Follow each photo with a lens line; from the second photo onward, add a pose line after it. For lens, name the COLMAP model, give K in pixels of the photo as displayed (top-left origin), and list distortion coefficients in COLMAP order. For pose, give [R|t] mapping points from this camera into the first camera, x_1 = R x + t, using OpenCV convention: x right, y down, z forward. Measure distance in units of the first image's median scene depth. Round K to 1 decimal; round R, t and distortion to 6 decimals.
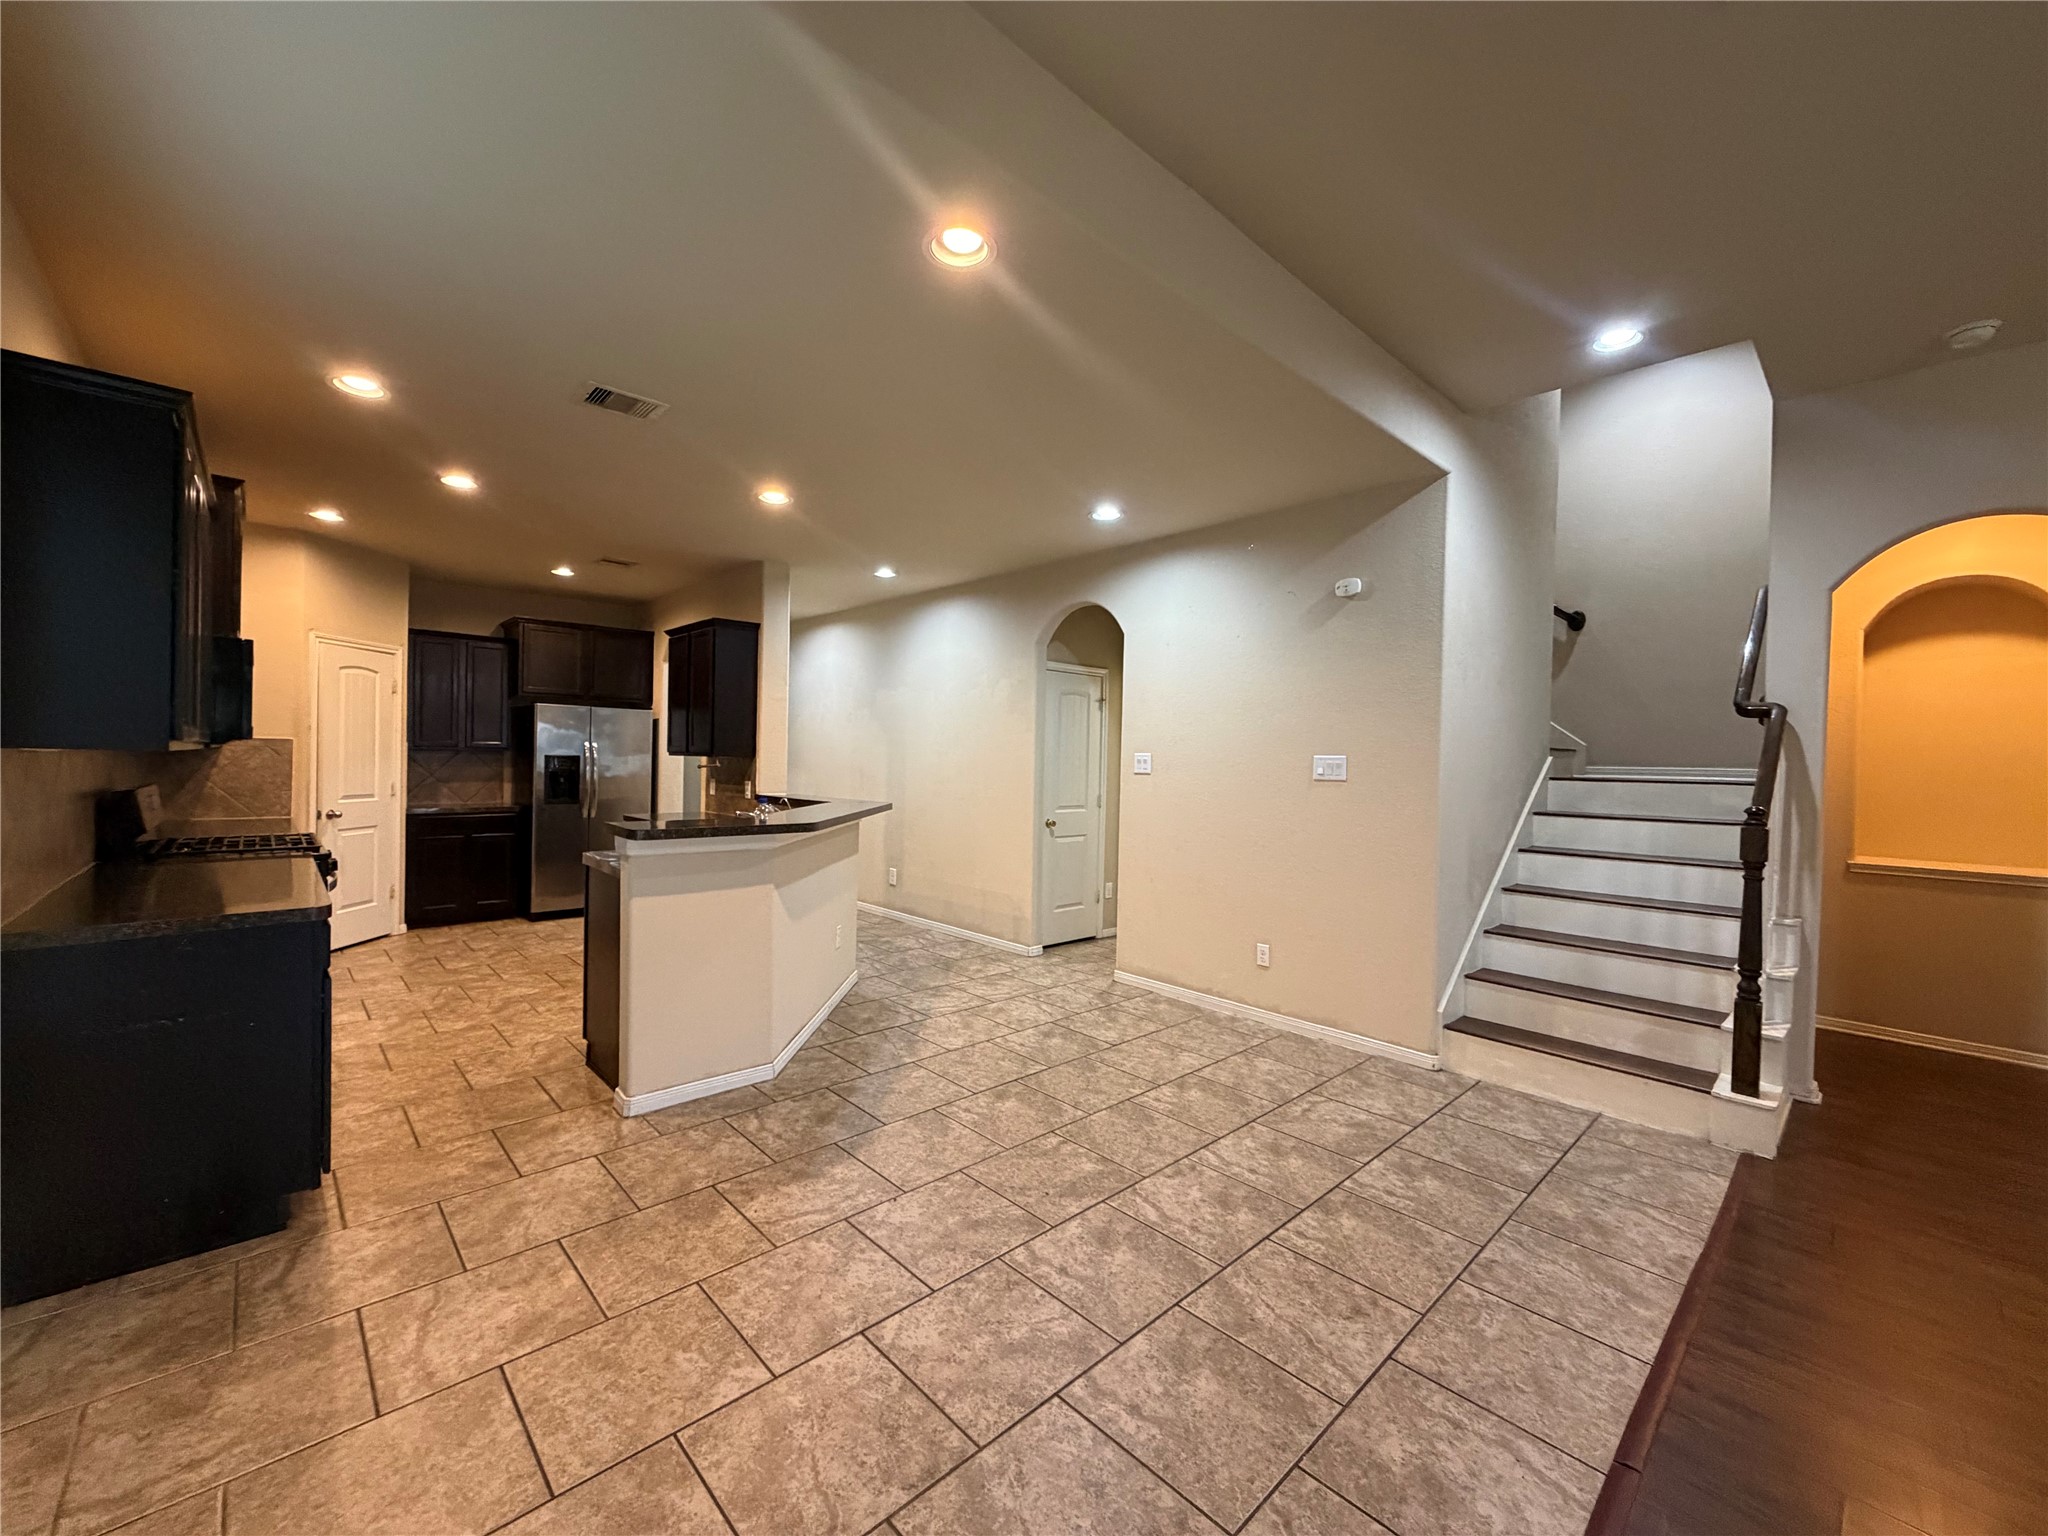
lens RADIAL K [[816.6, 0, 1018.7], [0, 816.6, 769.6], [0, 0, 1]] dist [-0.000021, 0.000423]
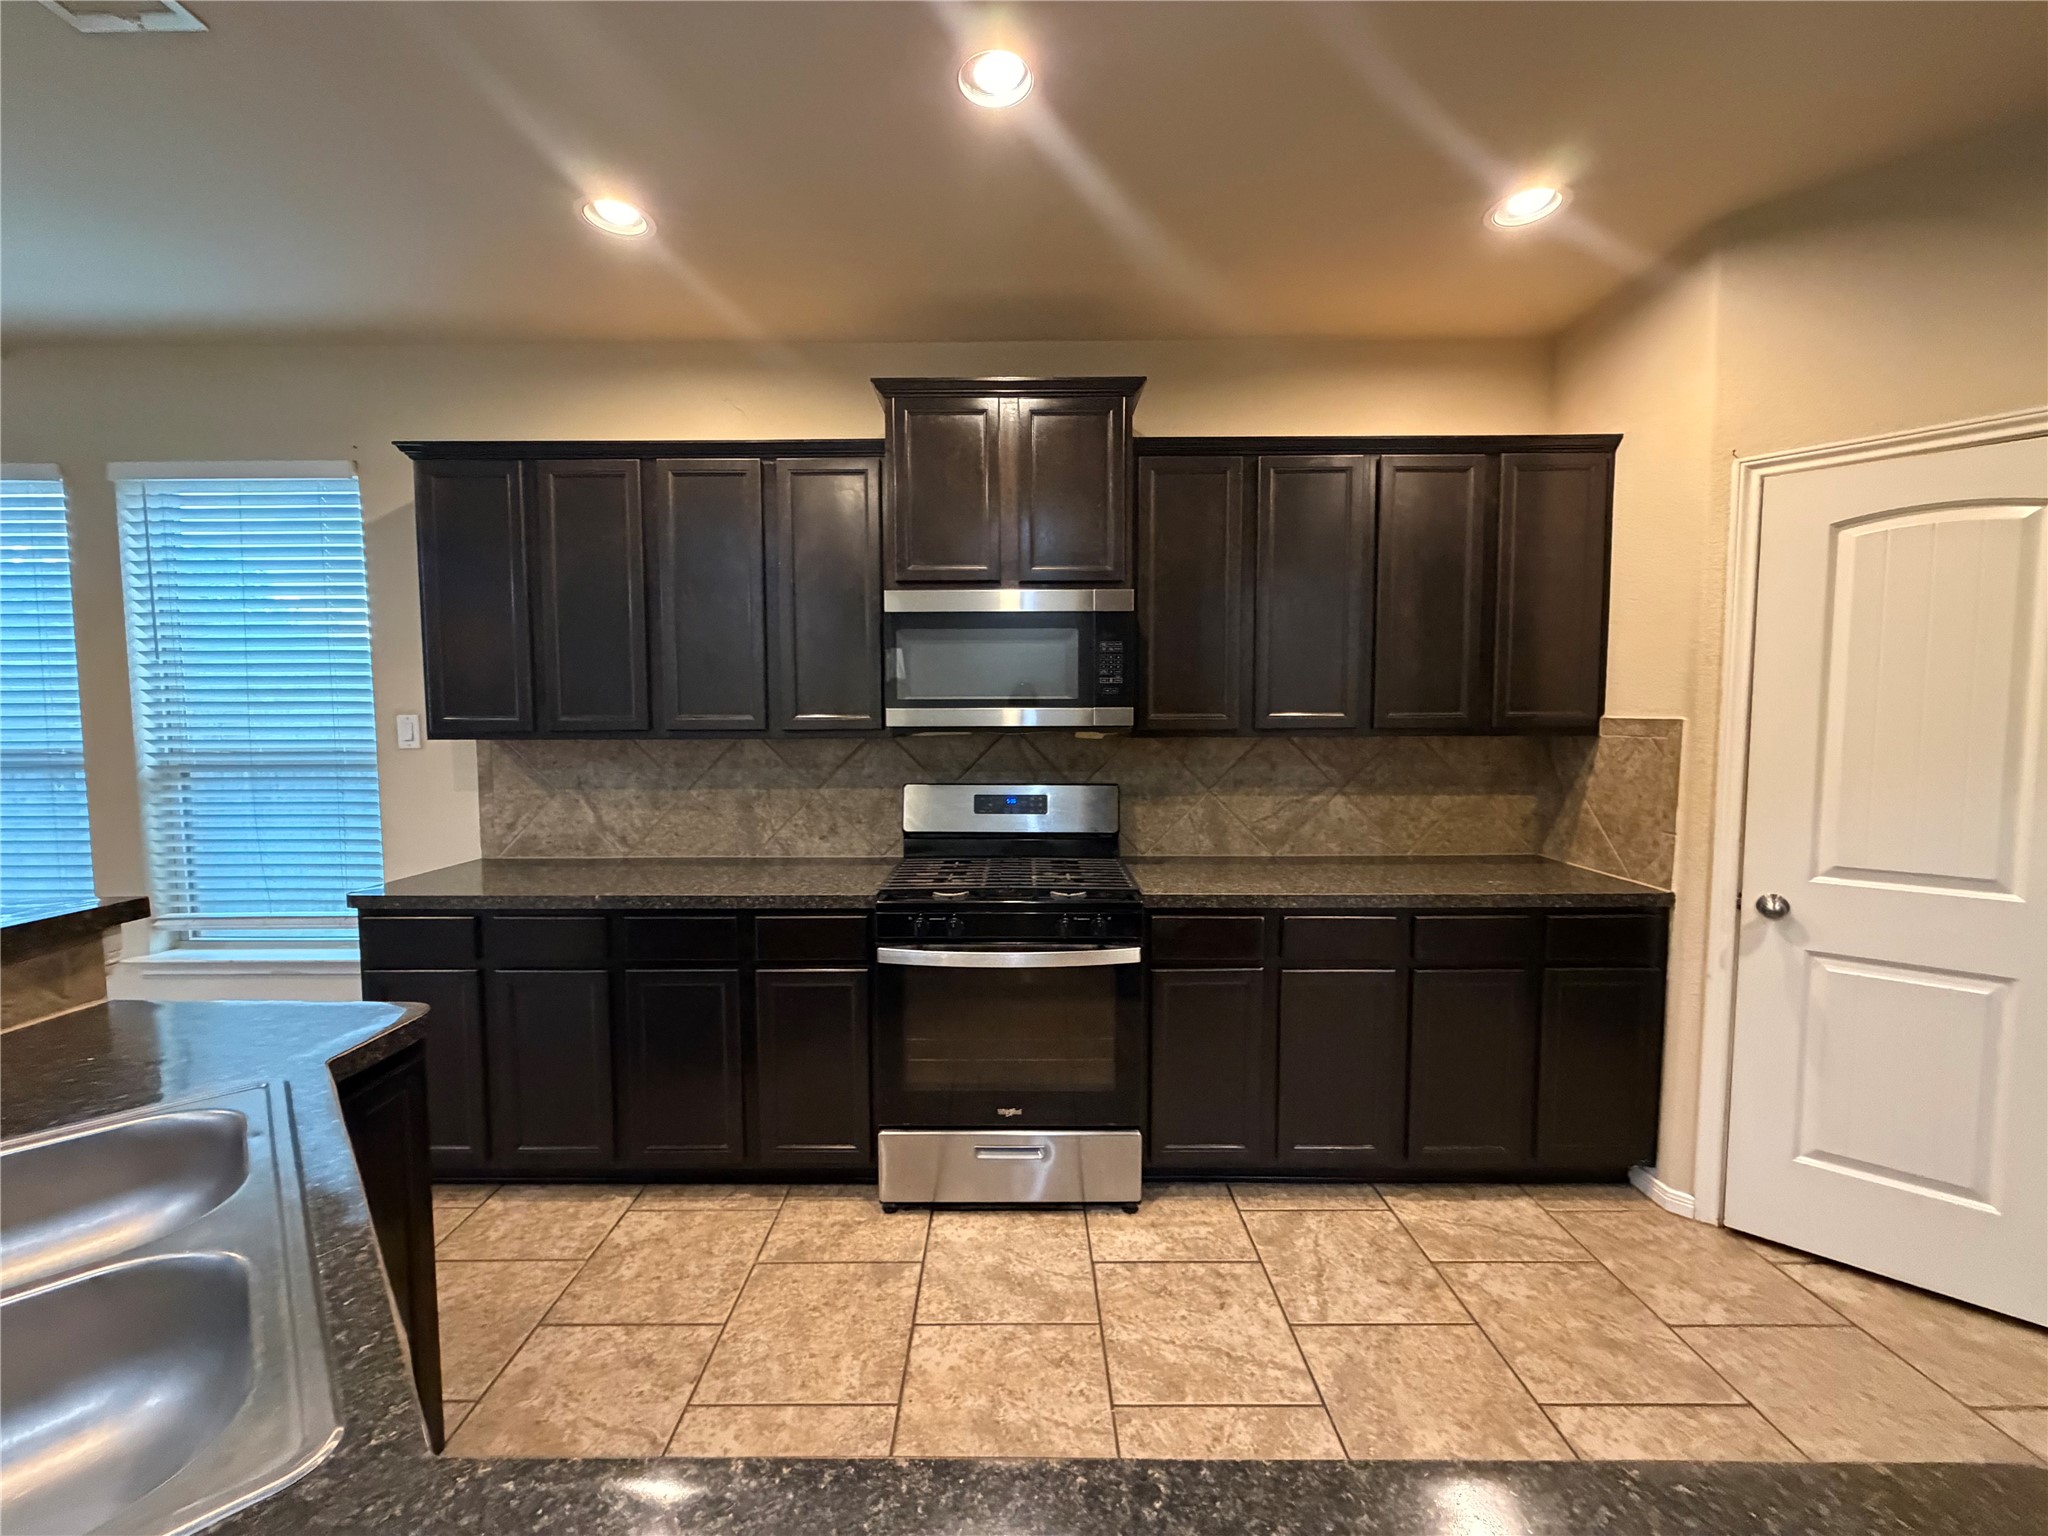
lens RADIAL K [[816.6, 0, 1015.7], [0, 816.6, 769.4], [0, 0, 1]] dist [-0.000021, 0.000423]
pose [[-0.686463, 0.030909, -0.726508, -0.332867], [-0.019608, 0.997946, 0.060984, -0.031608], [0.726901, 0.056109, -0.684447, 1.104981]]
